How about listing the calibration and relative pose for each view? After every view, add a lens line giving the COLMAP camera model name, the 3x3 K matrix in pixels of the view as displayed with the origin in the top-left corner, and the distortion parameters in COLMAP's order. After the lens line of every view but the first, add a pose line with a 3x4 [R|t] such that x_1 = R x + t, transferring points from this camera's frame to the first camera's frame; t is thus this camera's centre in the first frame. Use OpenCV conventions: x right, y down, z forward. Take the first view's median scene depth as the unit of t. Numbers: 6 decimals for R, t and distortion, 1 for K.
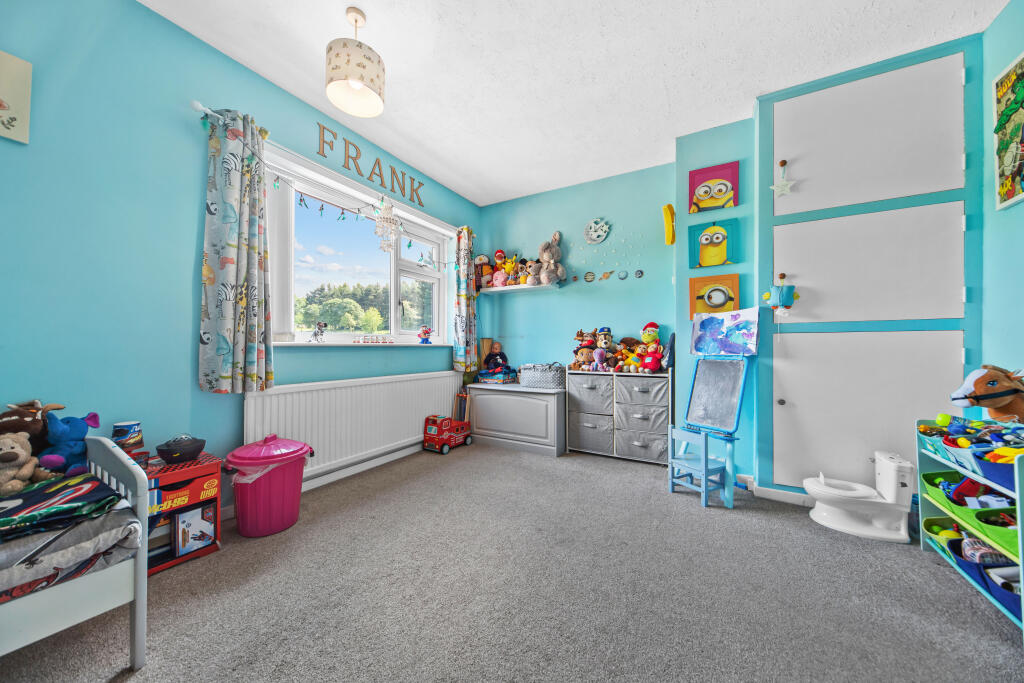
lens RADIAL K [[342.5, 0, 513.2], [0, 342.5, 355.0], [0, 0, 1]] dist [-0.000074, -0.000123]
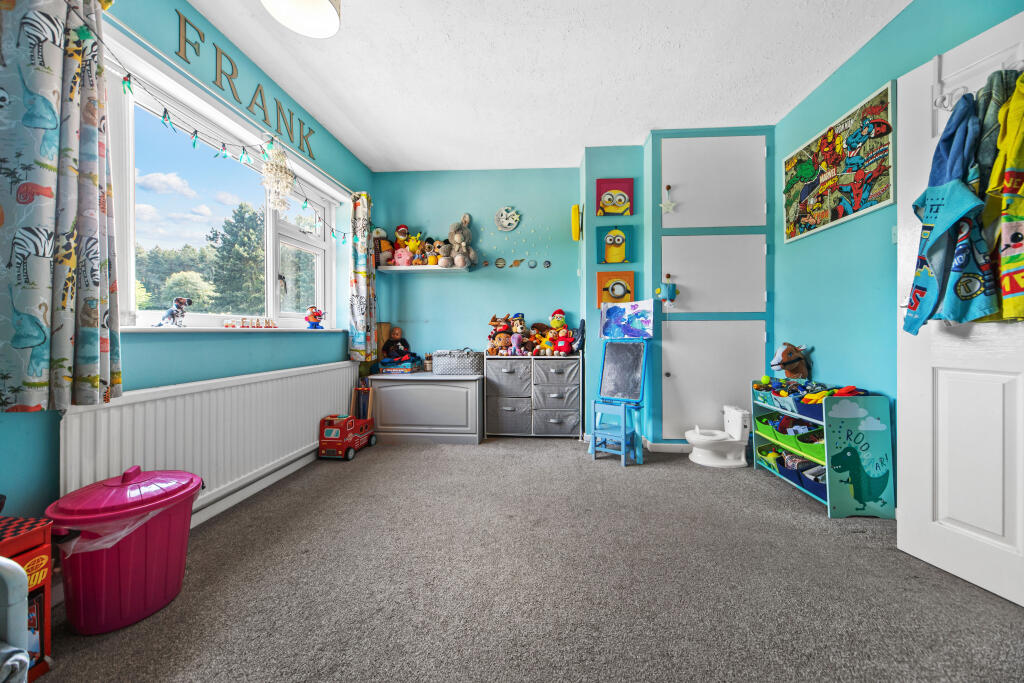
lens RADIAL K [[350.6, 0, 512.0], [0, 350.6, 341.5], [0, 0, 1]] dist [0.000584, 0.000011]
pose [[0.901522, -0.015151, 0.432468, -0.304671], [0.013896, 0.999885, 0.006061, -0.001986], [-0.432510, 0.000546, 0.901629, 0.072634]]
